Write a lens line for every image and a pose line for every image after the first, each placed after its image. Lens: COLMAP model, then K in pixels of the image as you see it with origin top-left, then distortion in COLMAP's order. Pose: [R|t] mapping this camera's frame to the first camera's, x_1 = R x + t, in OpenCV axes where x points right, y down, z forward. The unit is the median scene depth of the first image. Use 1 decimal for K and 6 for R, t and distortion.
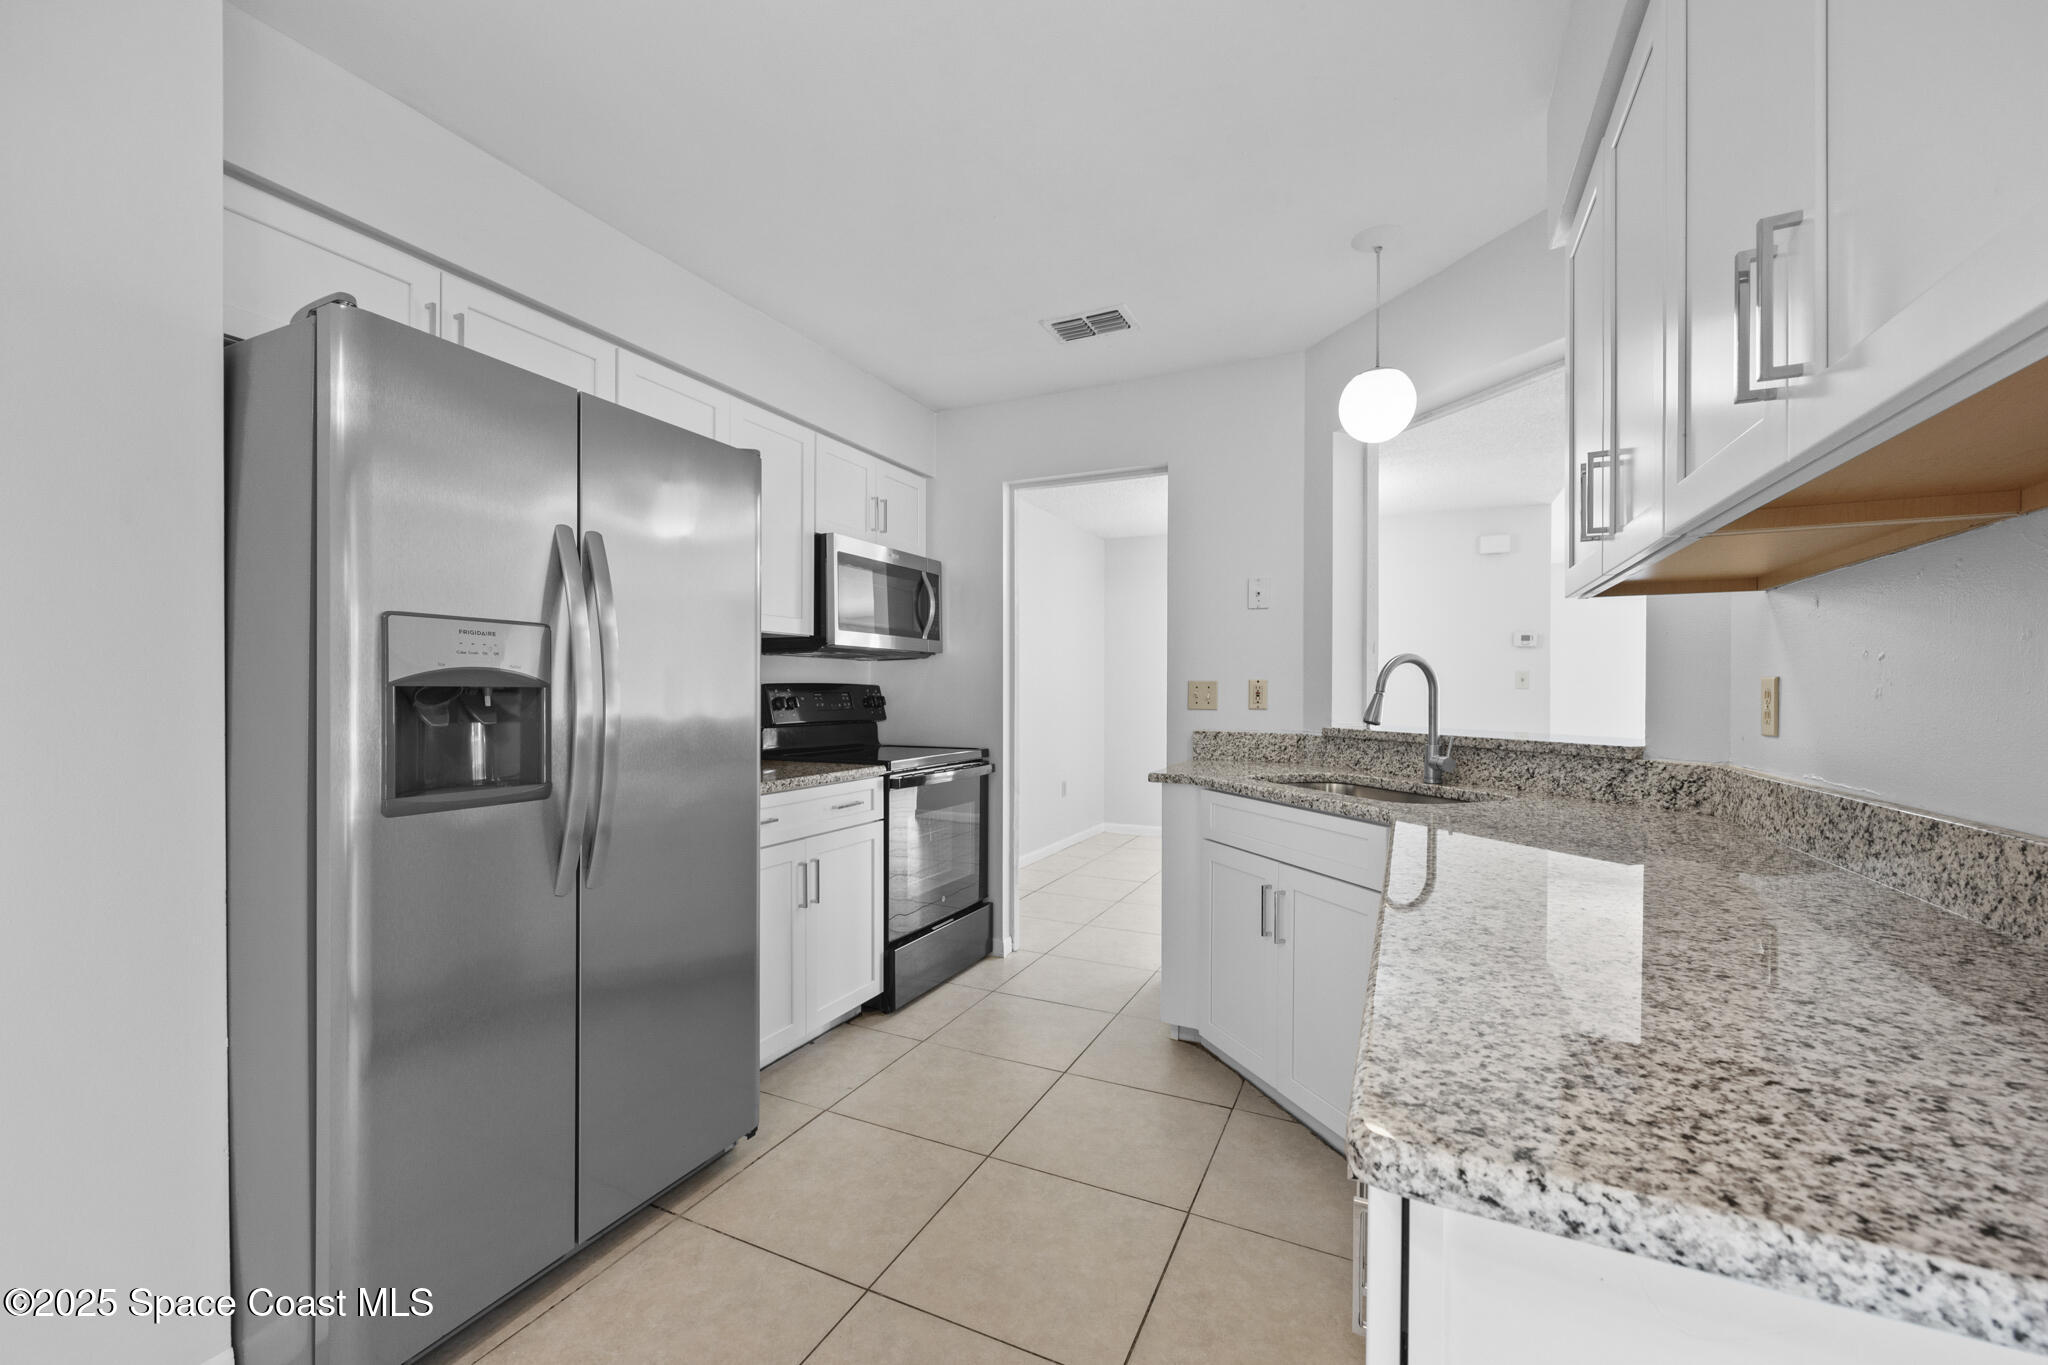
lens RADIAL K [[840.6, 0, 1028.2], [0, 840.6, 689.0], [0, 0, 1]] dist [-0.009091, -0.000266]
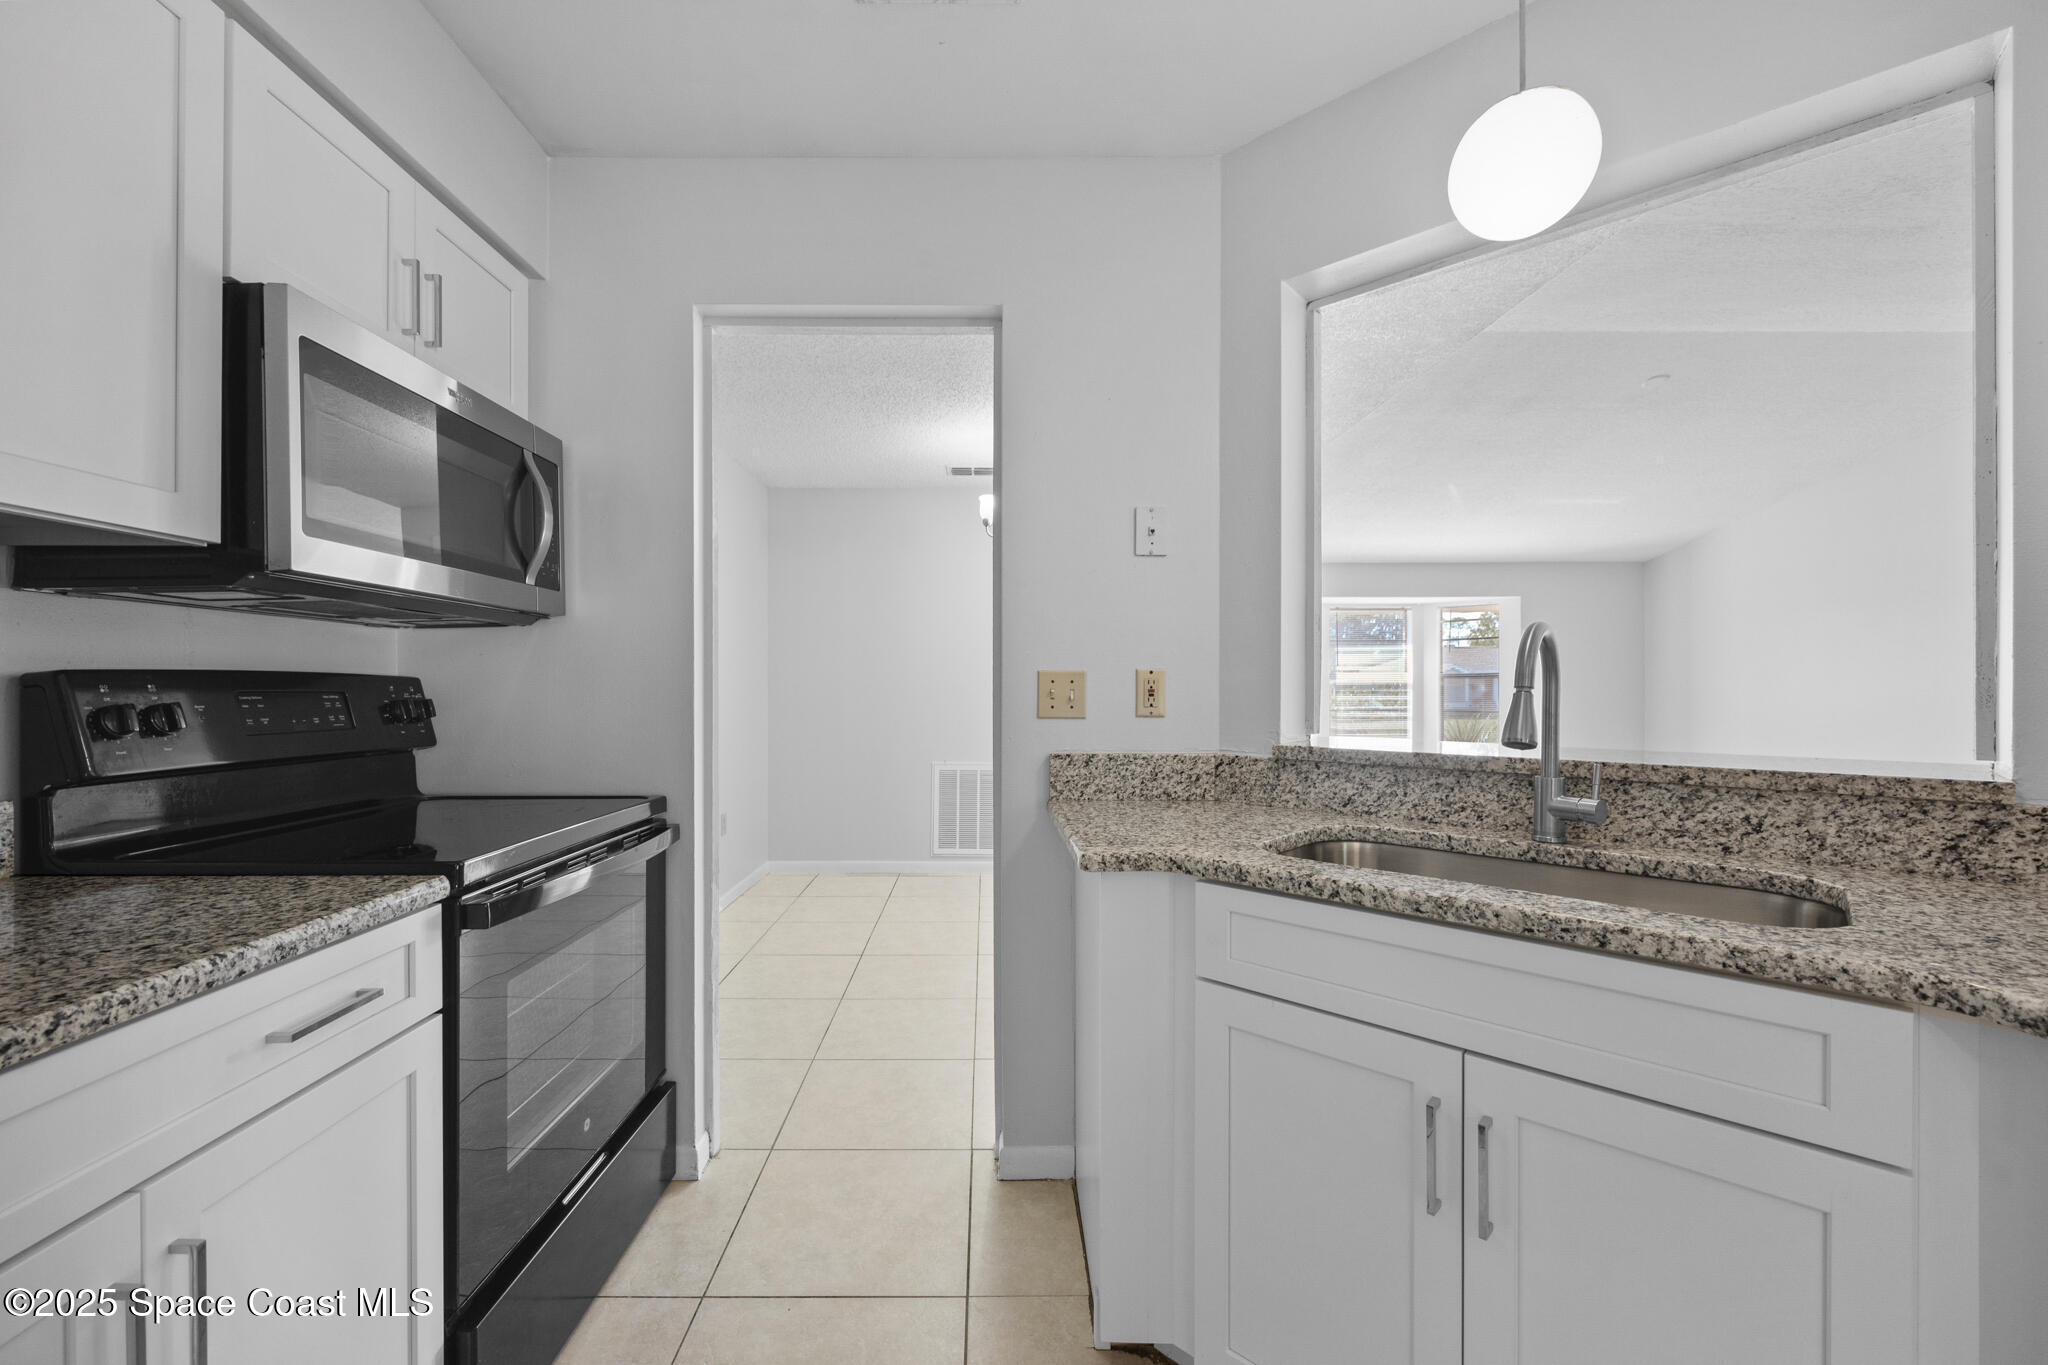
lens RADIAL K [[840.6, 0, 1012.7], [0, 840.6, 688.2], [0, 0, 1]] dist [-0.009091, -0.000266]
pose [[0.903401, -0.002649, 0.428788, -0.085082], [0.001679, 0.999995, 0.002641, 0.001138], [-0.428793, -0.001666, 0.903401, 0.470388]]
